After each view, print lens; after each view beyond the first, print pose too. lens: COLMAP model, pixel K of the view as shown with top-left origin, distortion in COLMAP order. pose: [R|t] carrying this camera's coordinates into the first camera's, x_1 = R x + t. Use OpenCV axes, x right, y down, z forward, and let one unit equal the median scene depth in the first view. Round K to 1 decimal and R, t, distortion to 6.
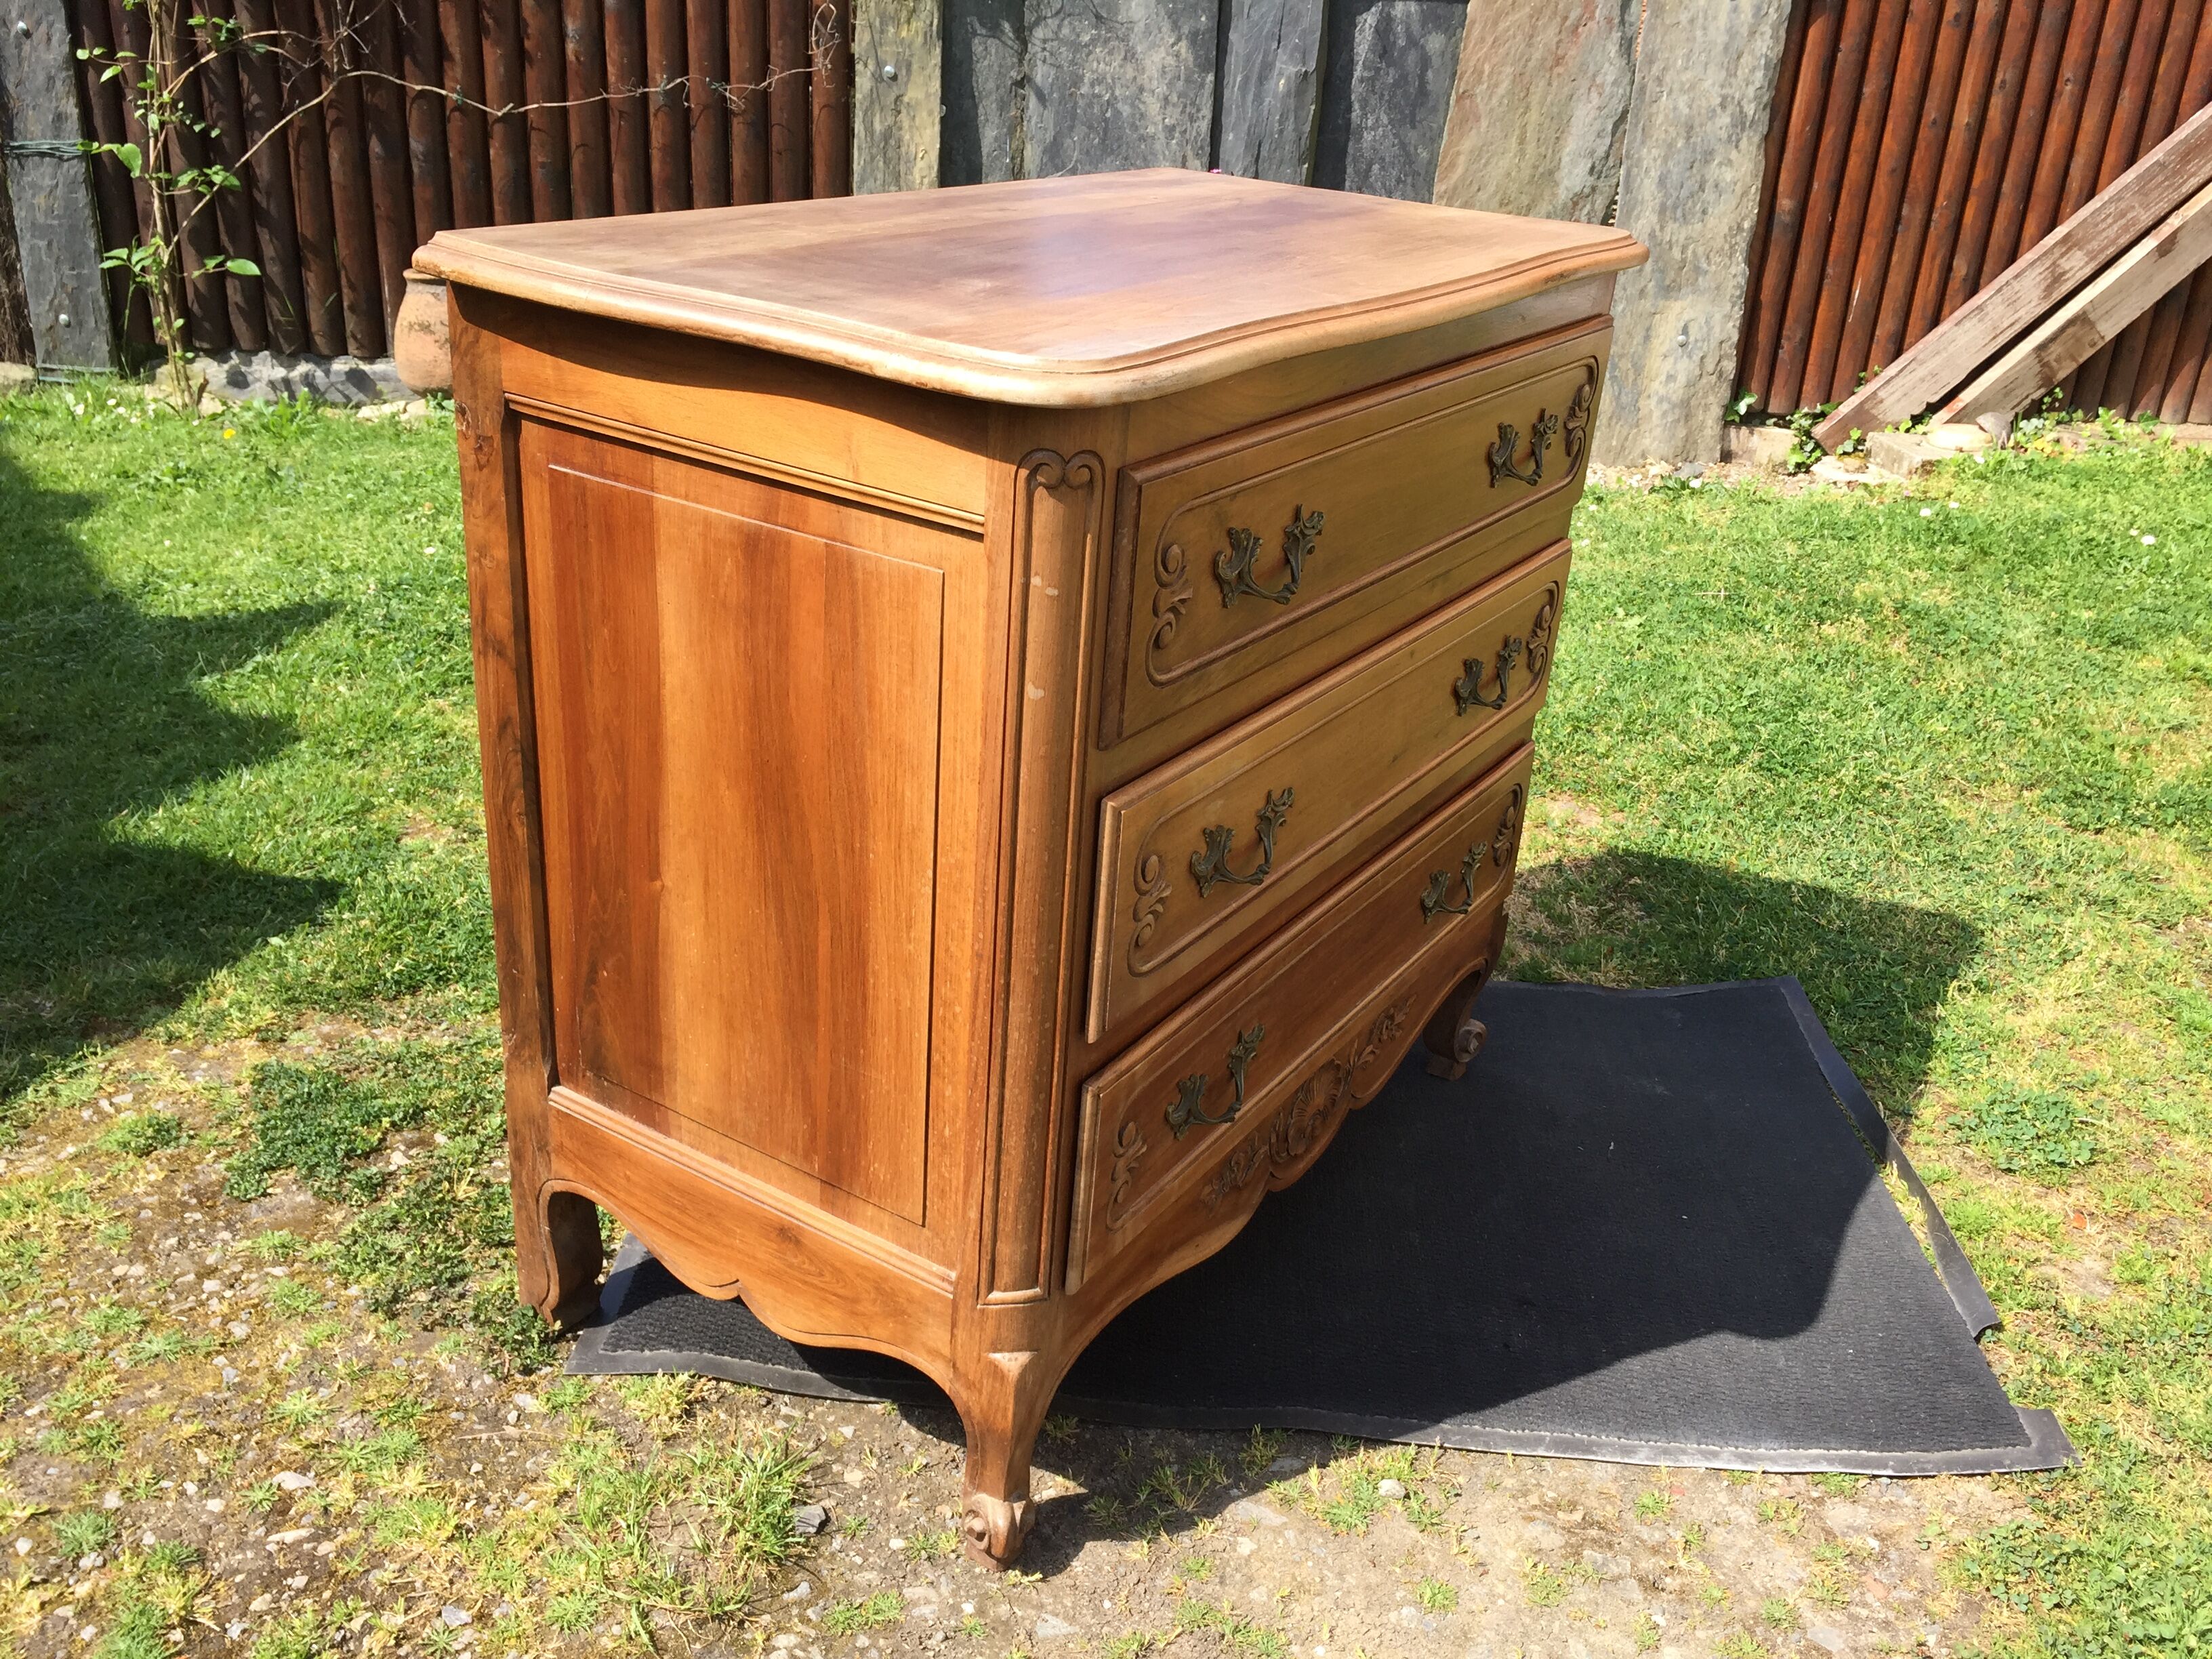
lens RADIAL K [[1855.8, 0, 1120.1], [0, 1855.8, 818.9], [0, 0, 1]] dist [0.078823, -0.103912]
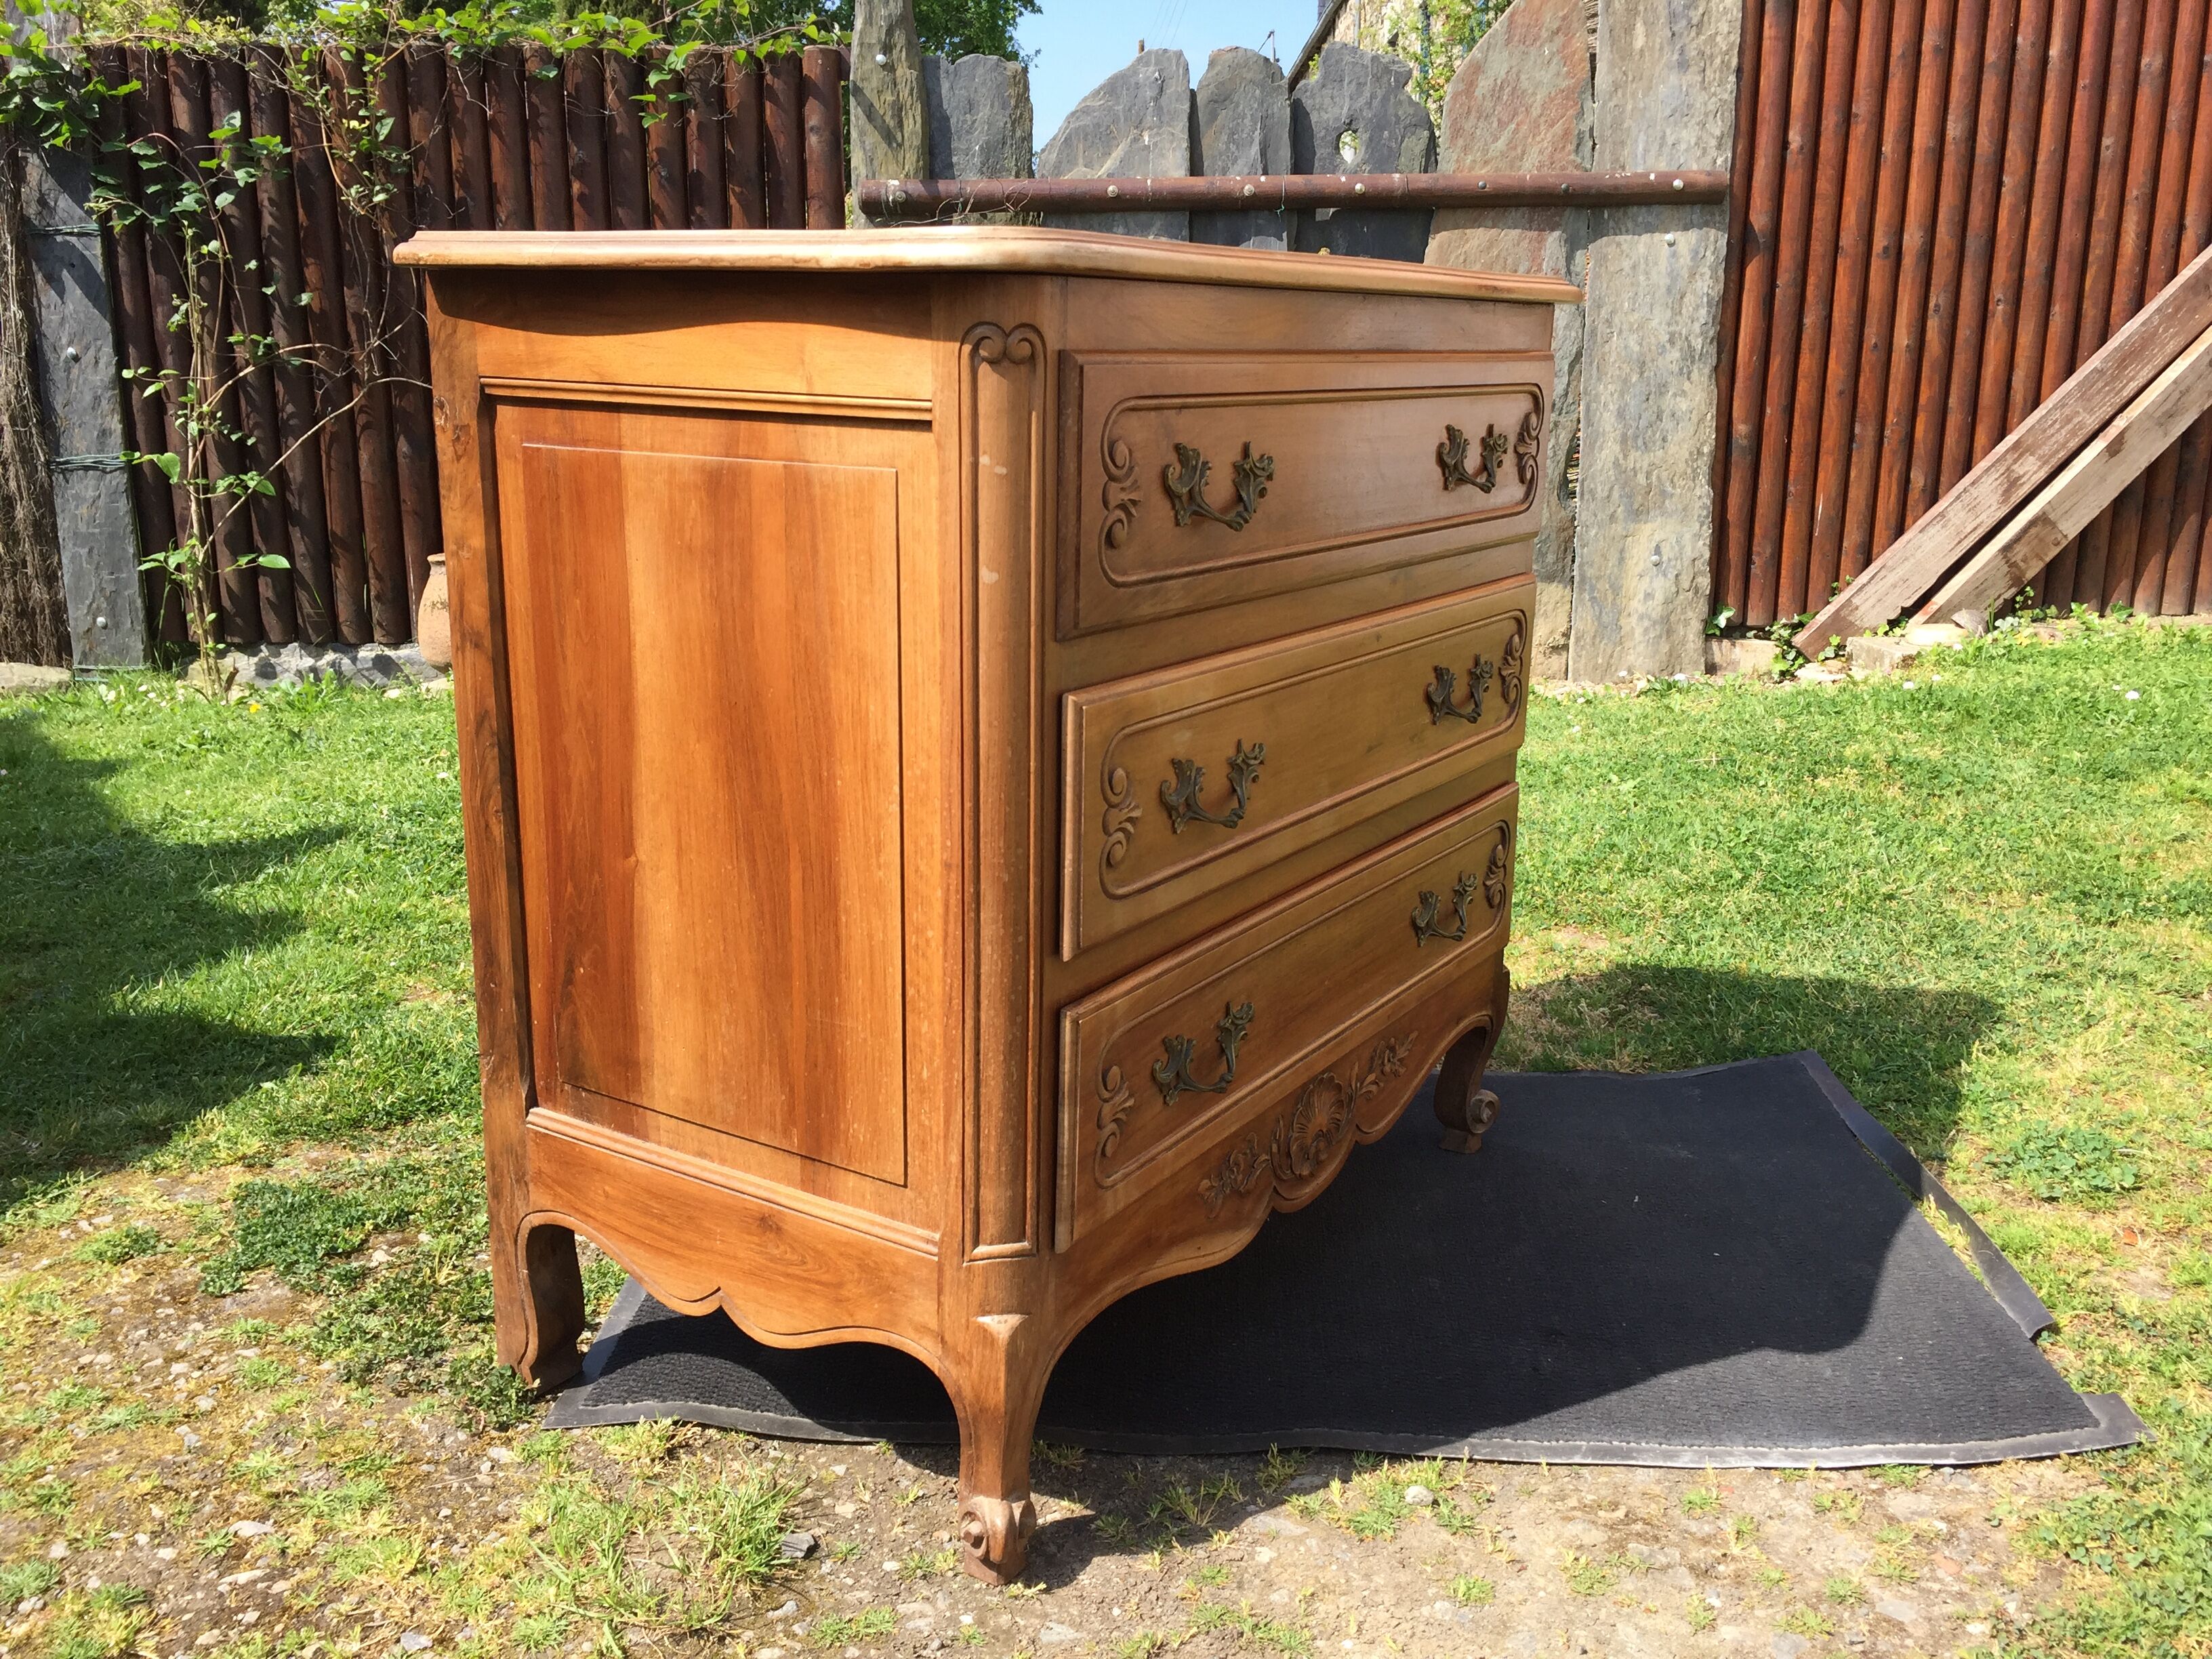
lens RADIAL K [[1855.8, 0, 1122.5], [0, 1855.8, 809.6], [0, 0, 1]] dist [0.078823, -0.103912]
pose [[0.998605, -0.052187, -0.007993, 0.017869], [0.049880, 0.982204, -0.181071, 0.149018], [0.017300, 0.180420, 0.983437, 0.011474]]
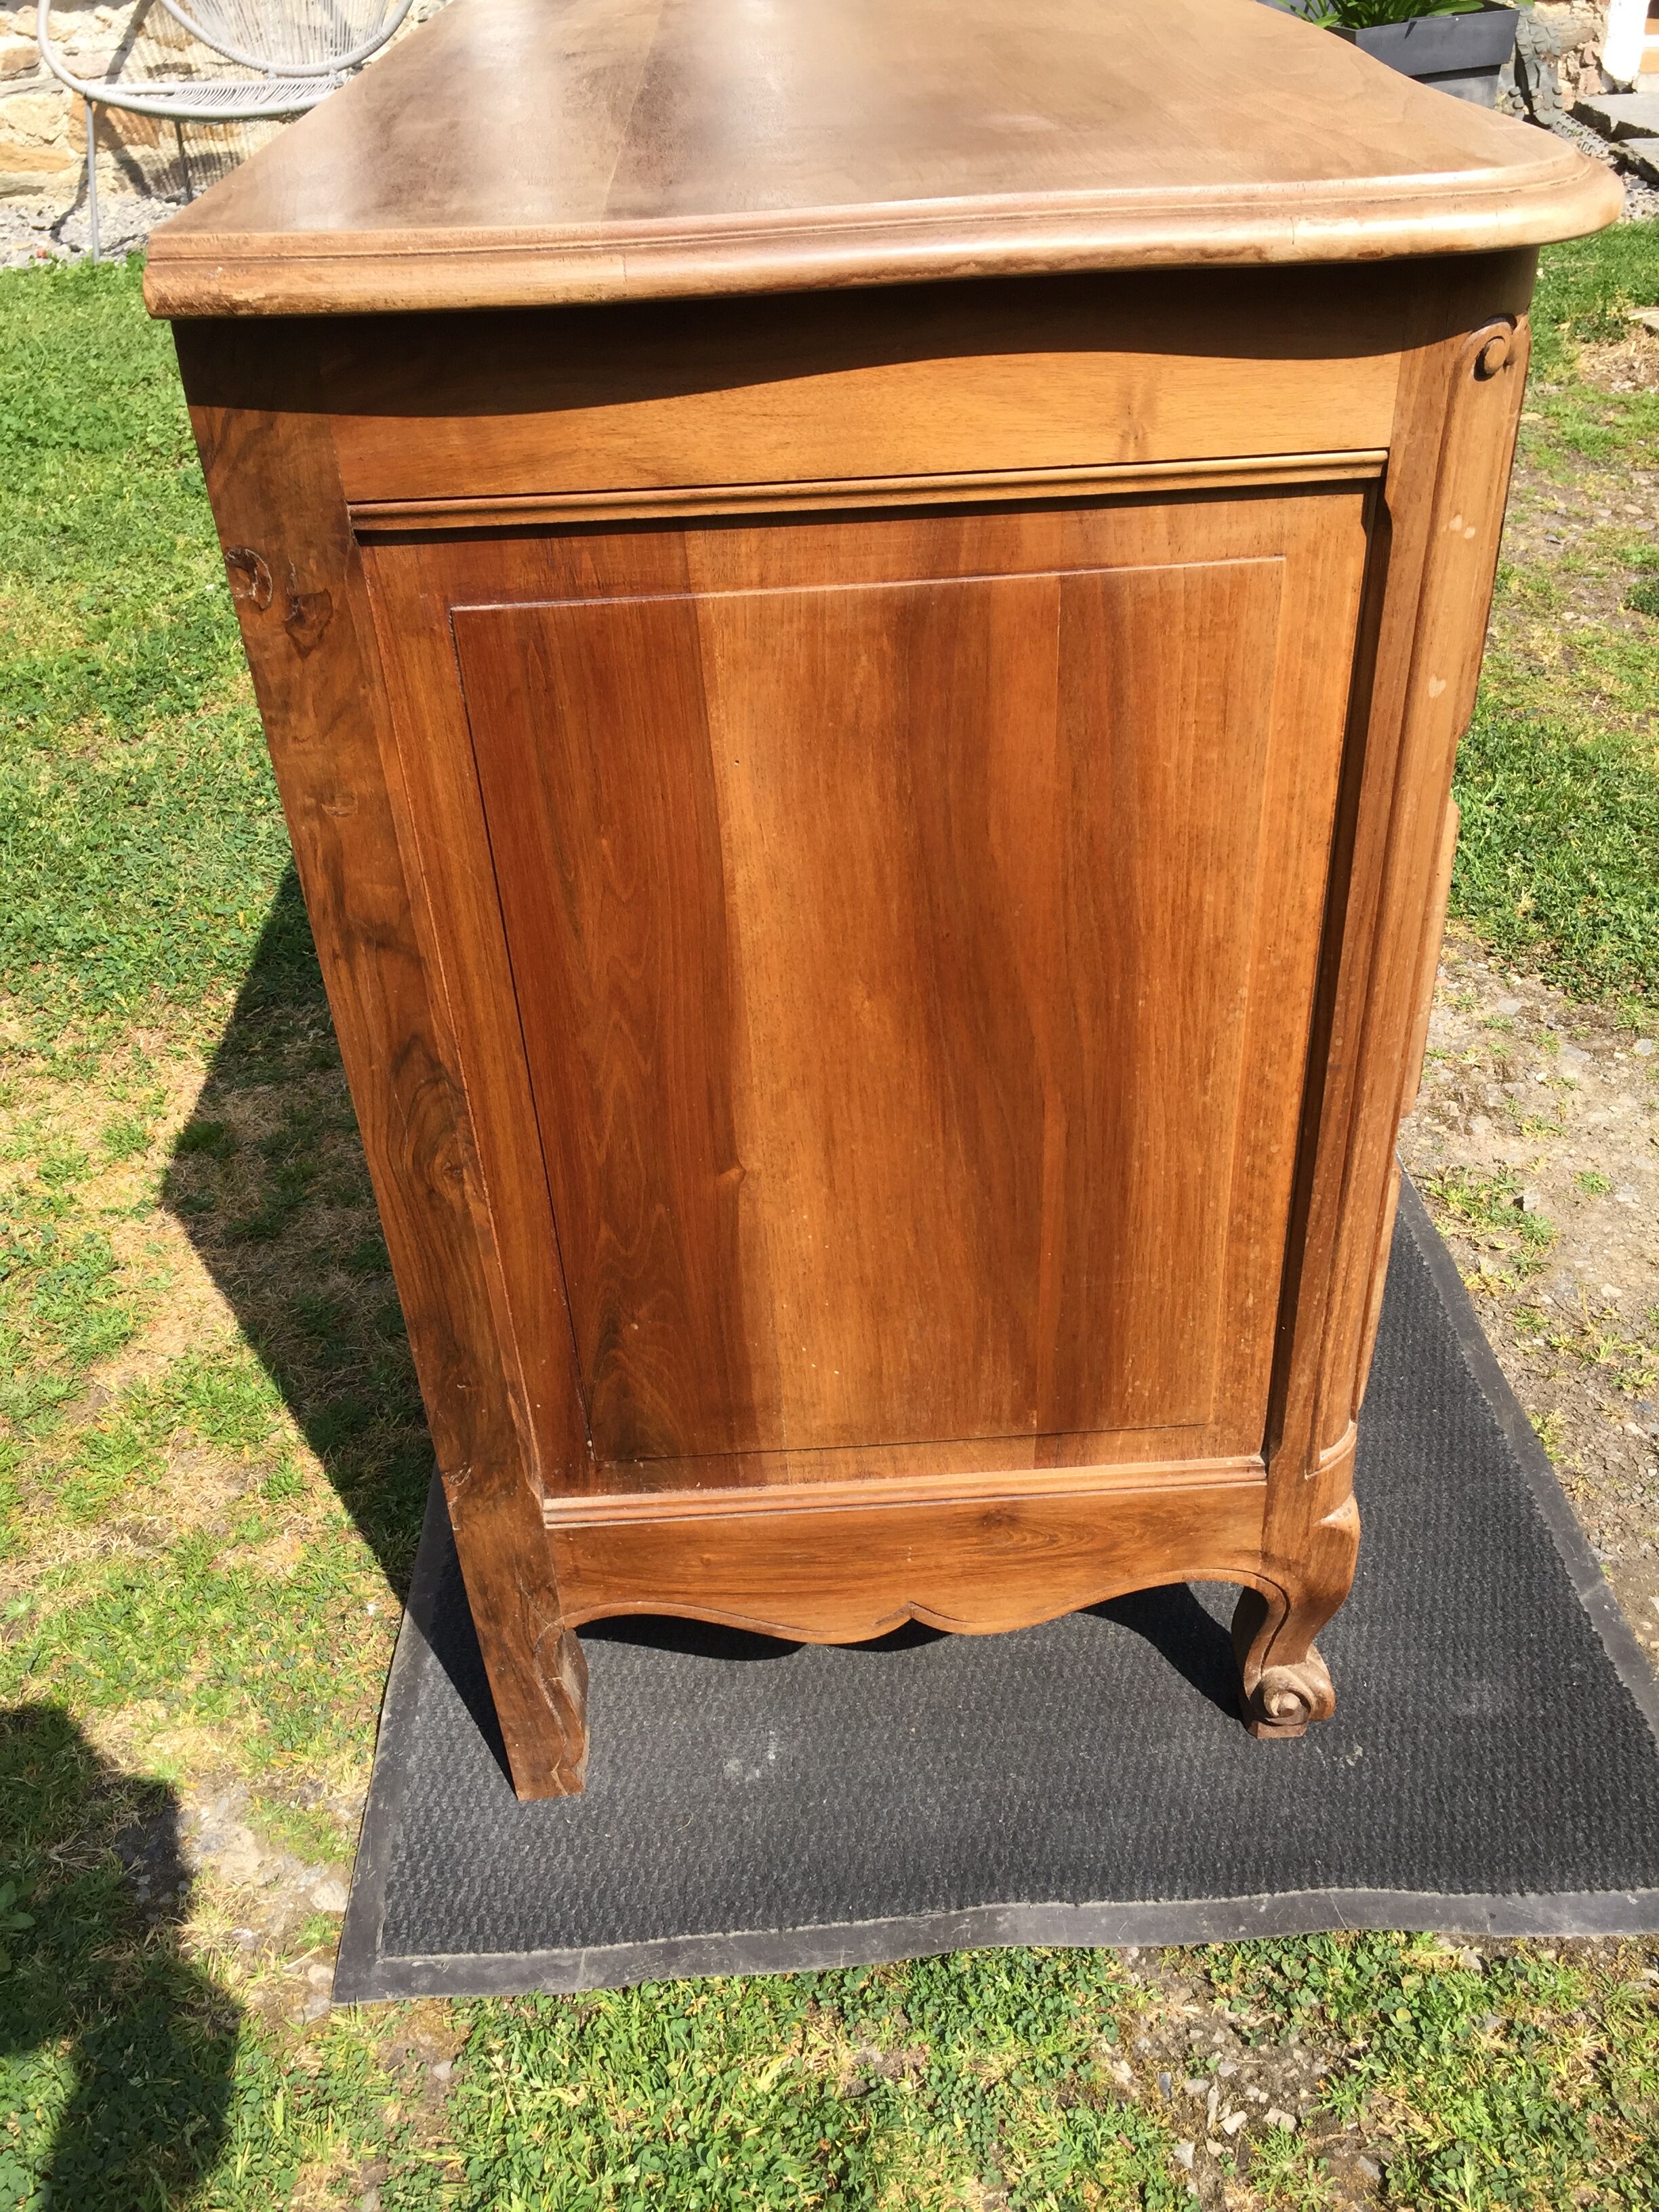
lens RADIAL K [[1855.8, 0, 890.0], [0, 1855.8, 1071.7], [0, 0, 1]] dist [0.078823, -0.103912]
pose [[0.821659, -0.405358, 0.400700, -0.335698], [0.330688, 0.911619, 0.244122, -0.106342], [-0.464243, -0.068078, 0.883088, 0.279838]]
